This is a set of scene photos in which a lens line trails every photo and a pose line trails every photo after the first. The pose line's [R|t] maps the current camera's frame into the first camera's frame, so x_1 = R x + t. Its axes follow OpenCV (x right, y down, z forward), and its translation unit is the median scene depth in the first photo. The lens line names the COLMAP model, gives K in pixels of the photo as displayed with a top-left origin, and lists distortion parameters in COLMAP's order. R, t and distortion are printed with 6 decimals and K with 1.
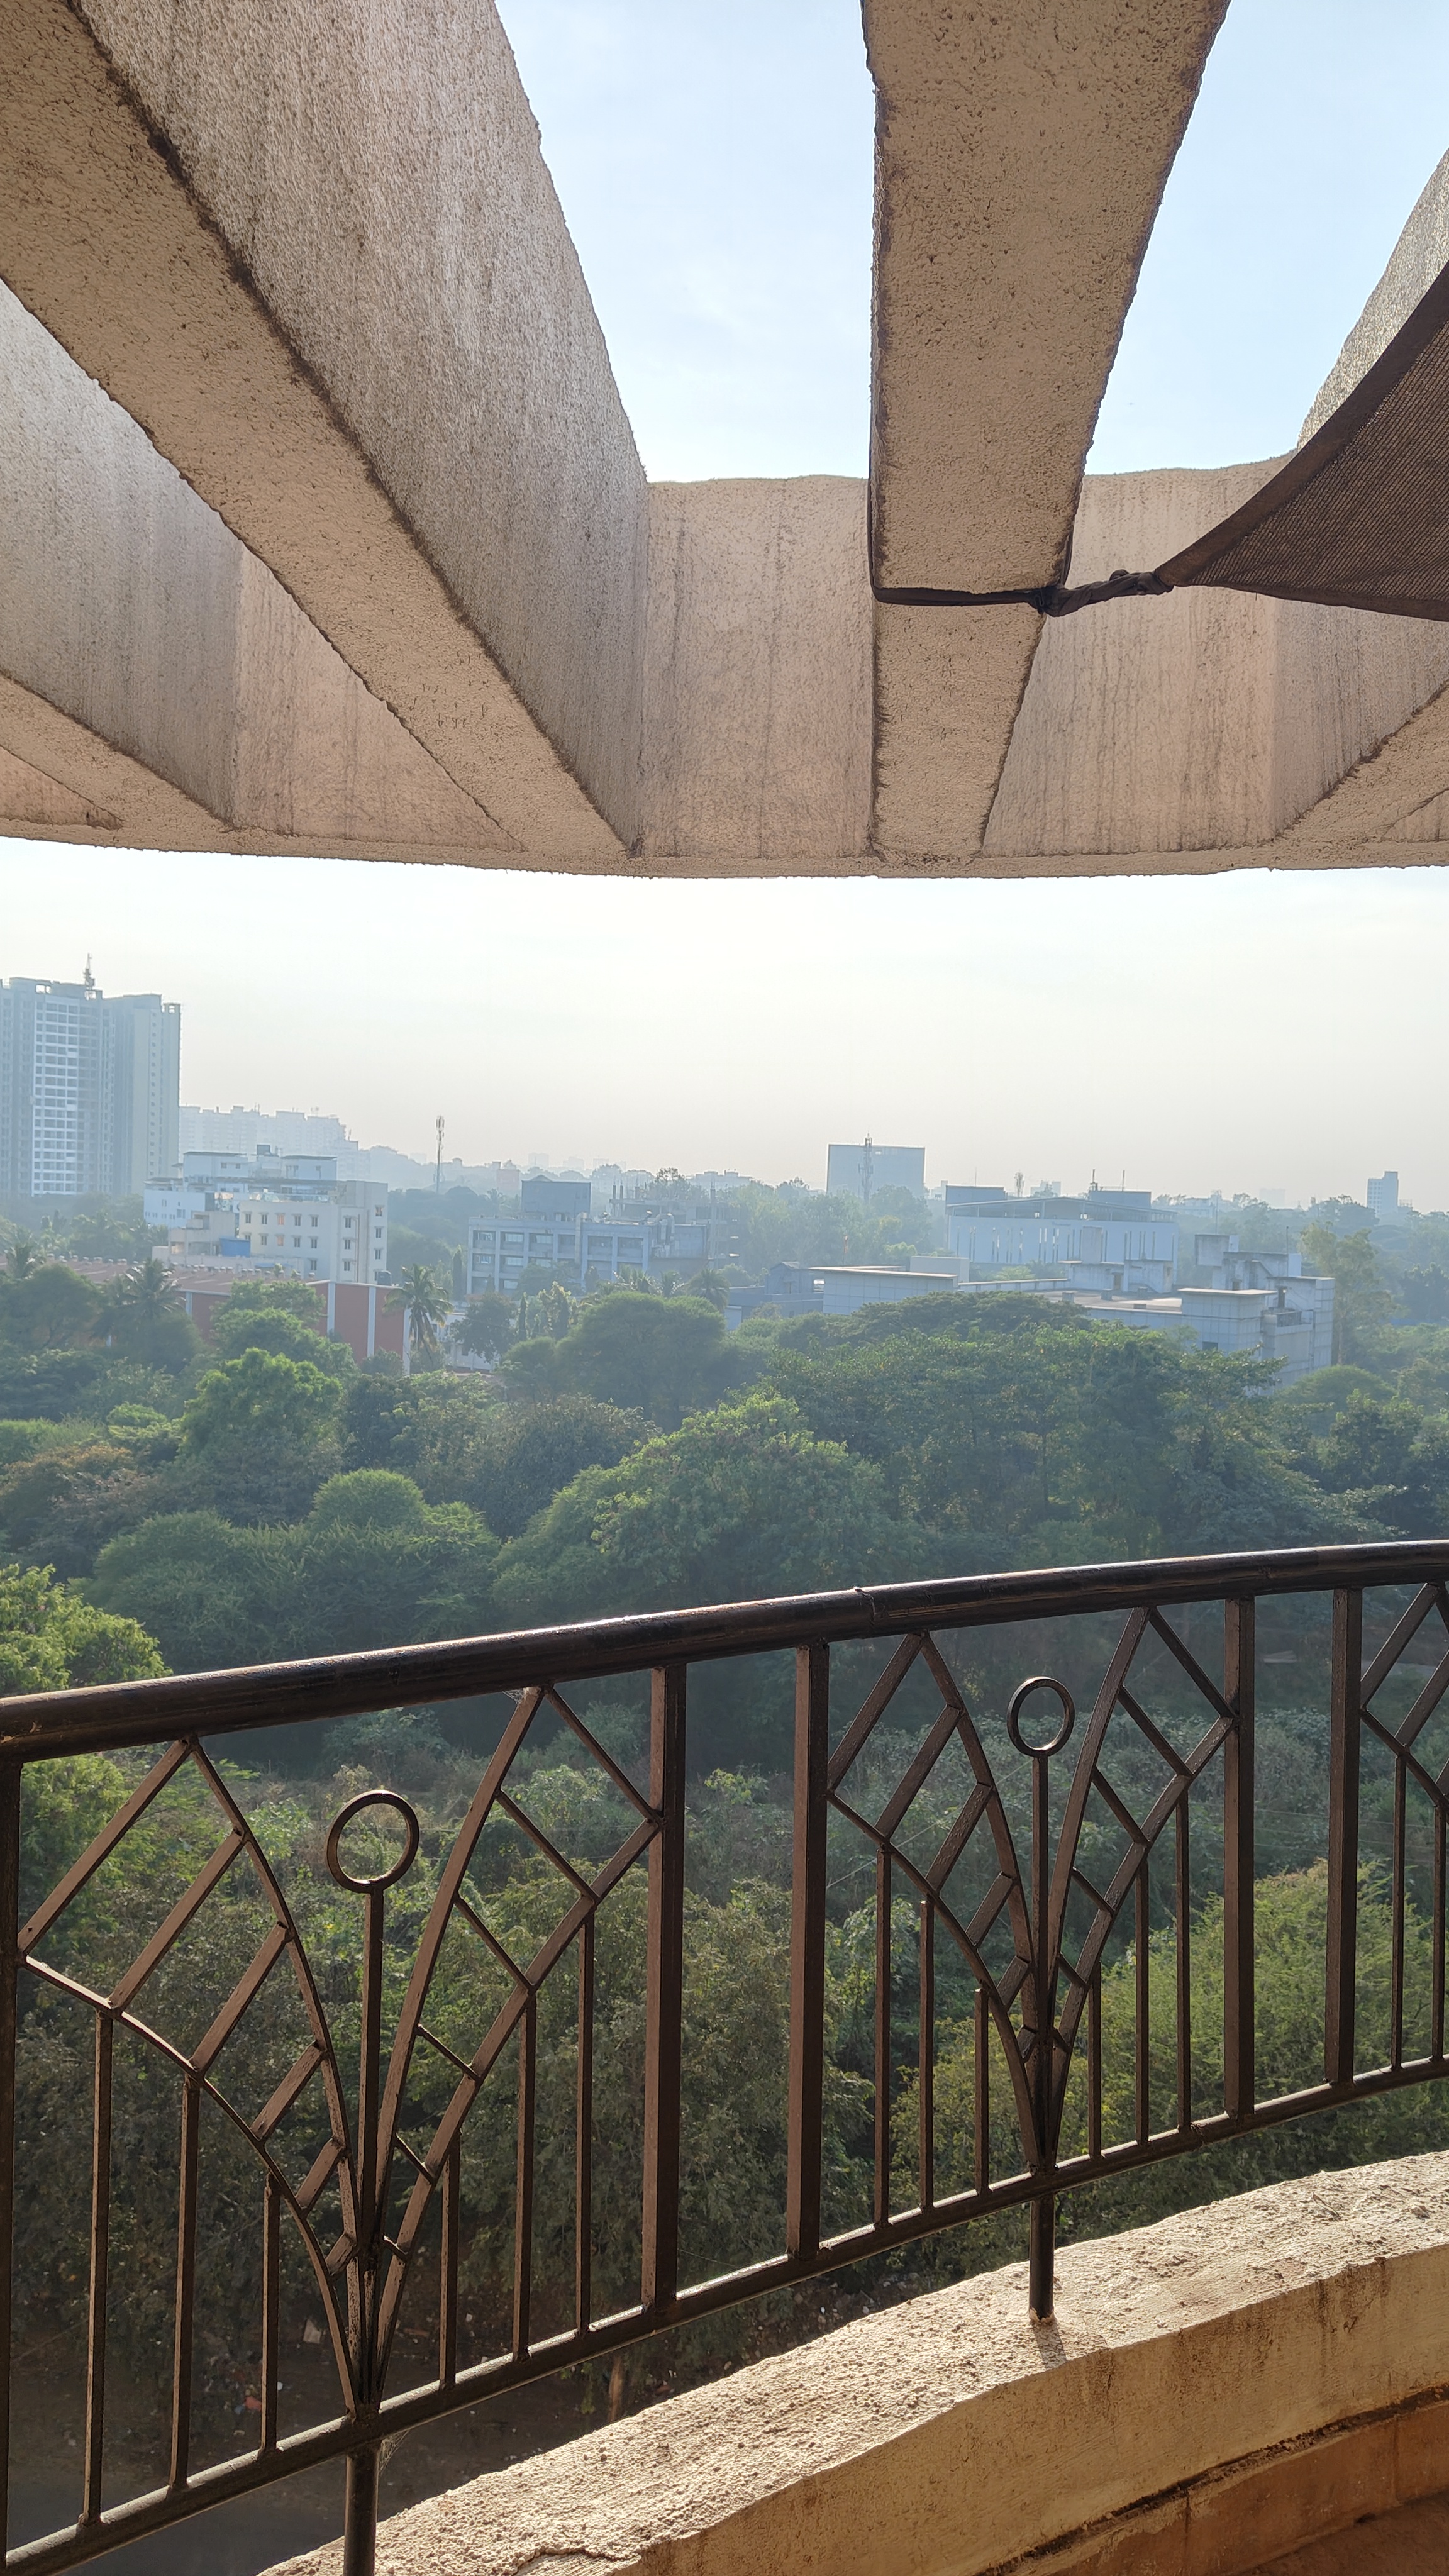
lens RADIAL K [[1806.3, 0, 728.4], [0, 1806.3, 1272.1], [0, 0, 1]] dist [0.009133, 0.001013]
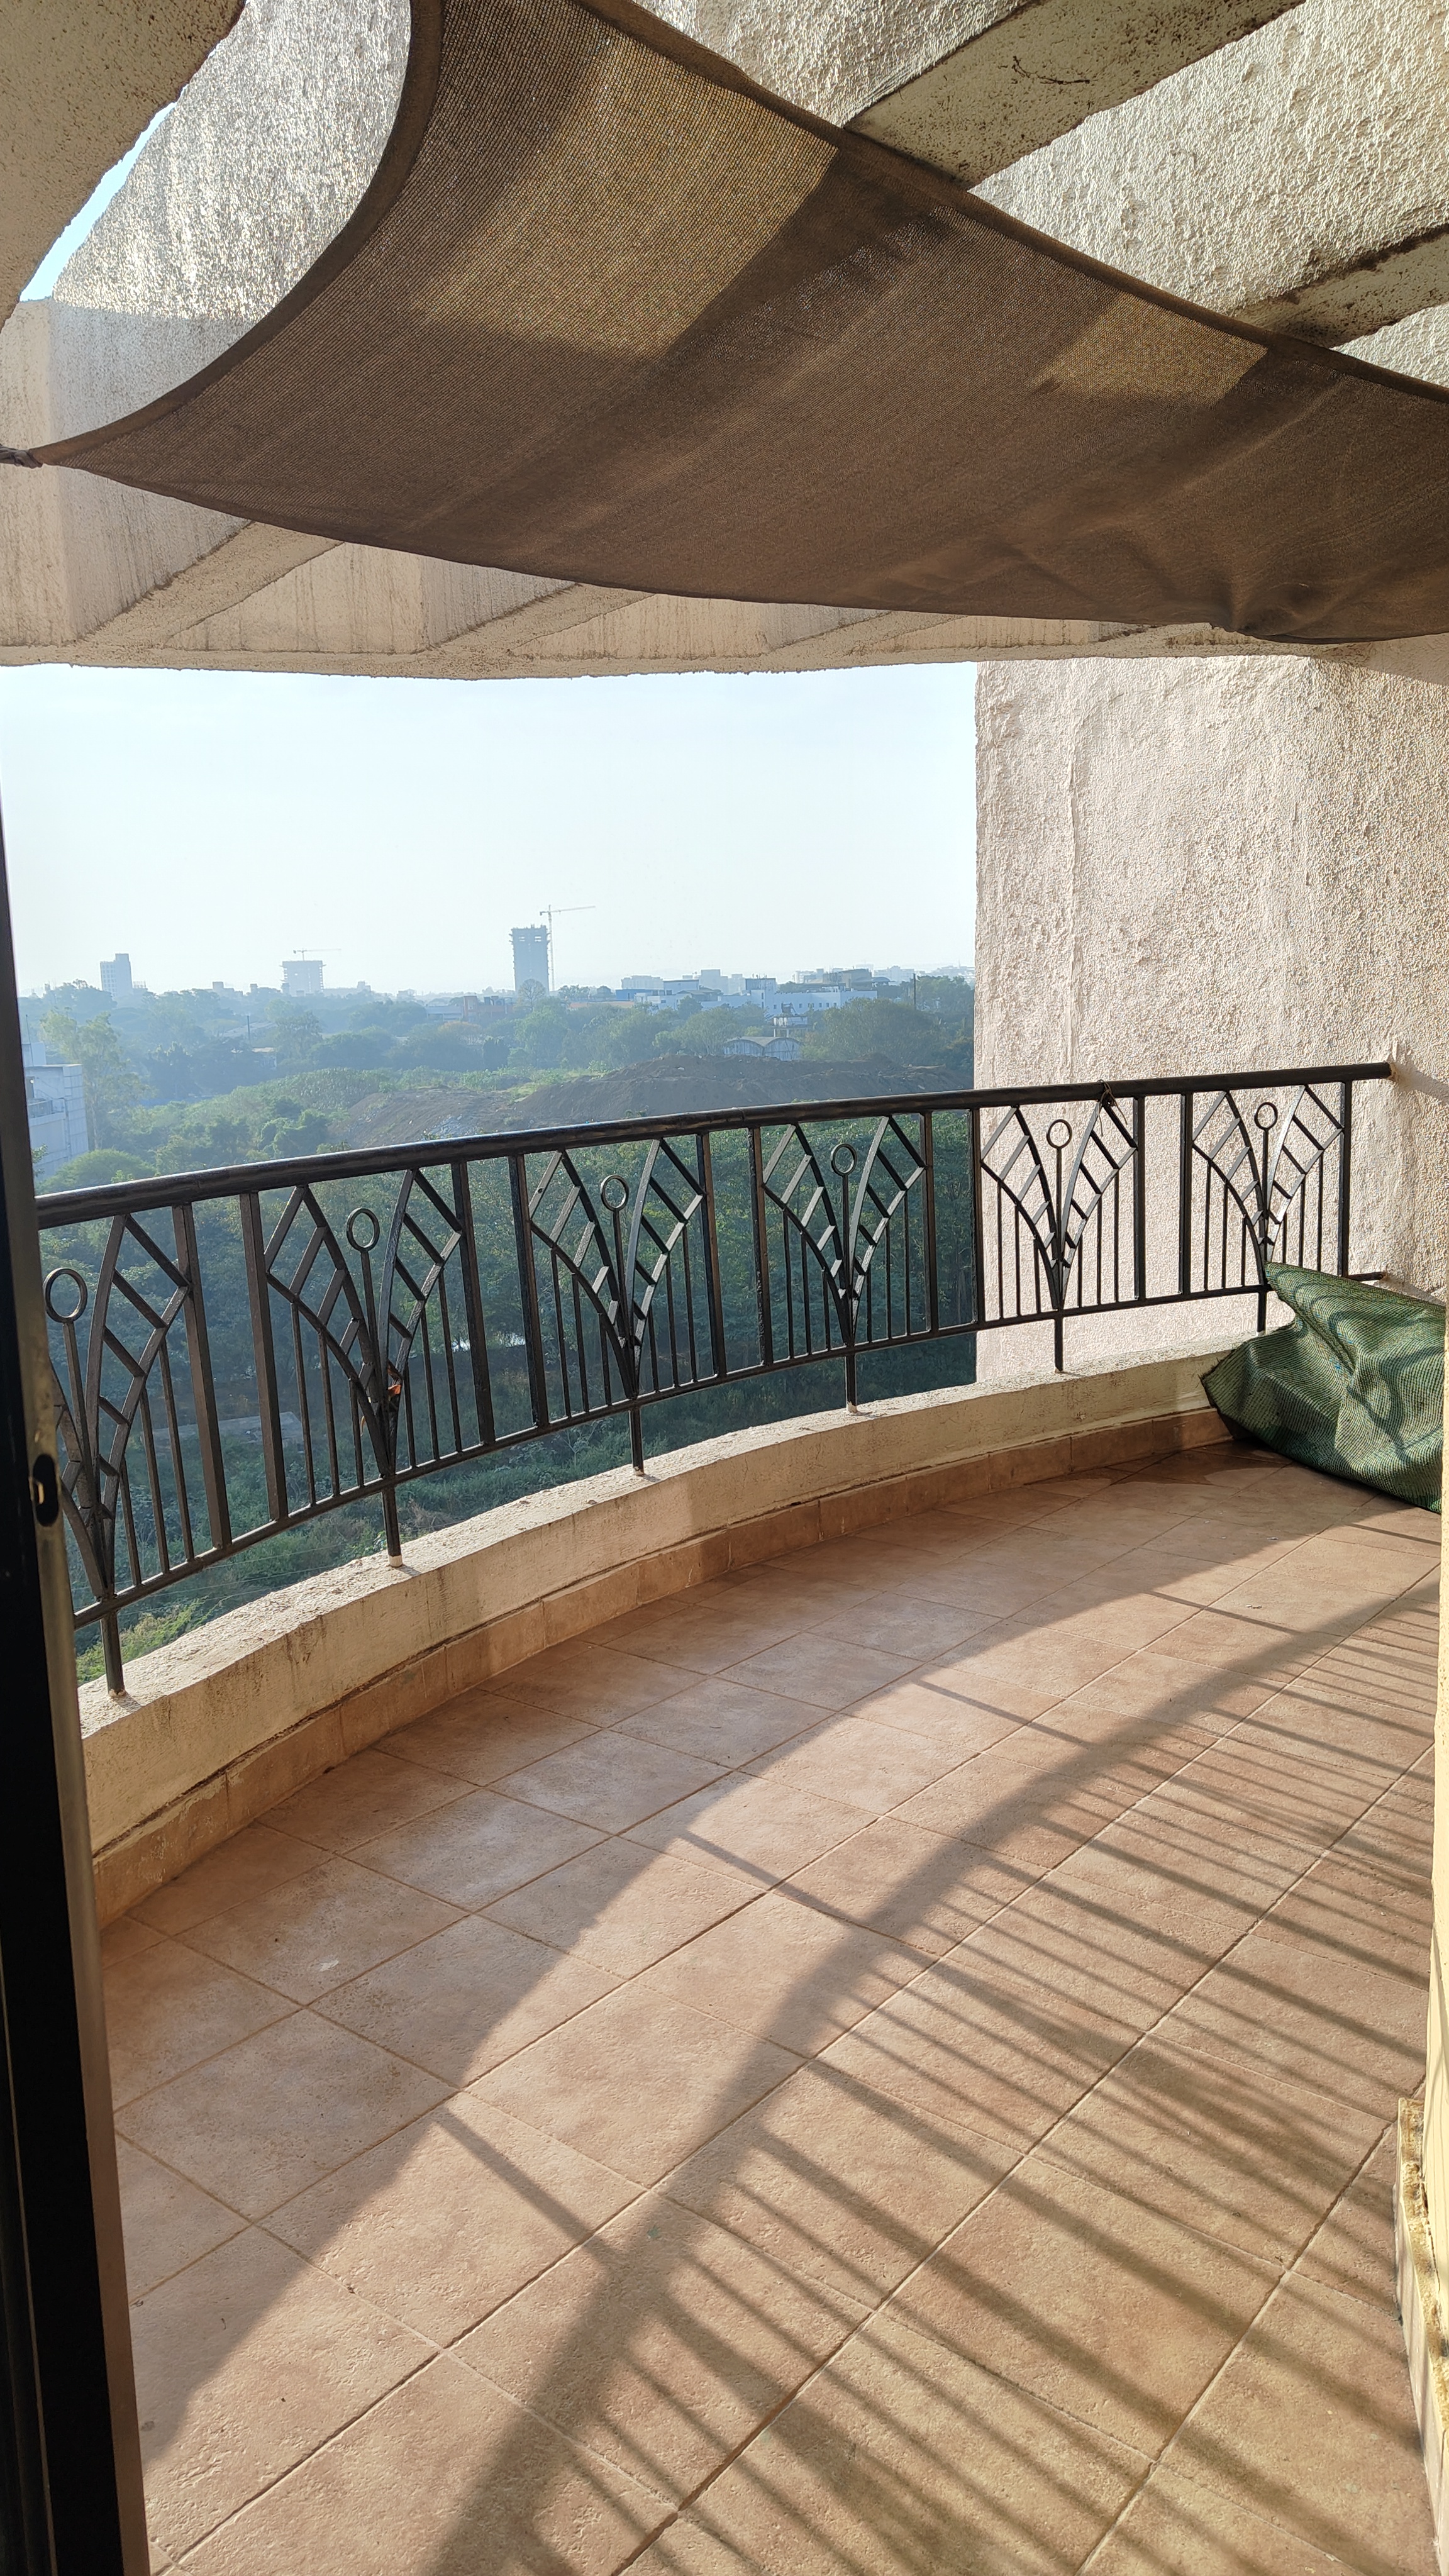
lens RADIAL K [[1806.3, 0, 717.5], [0, 1806.3, 1284.6], [0, 0, 1]] dist [0.009133, 0.001013]
pose [[0.786350, -0.151632, 0.598883, -0.247615], [0.076265, 0.985822, 0.149463, 0.057232], [-0.613056, -0.071856, 0.786765, -0.393107]]
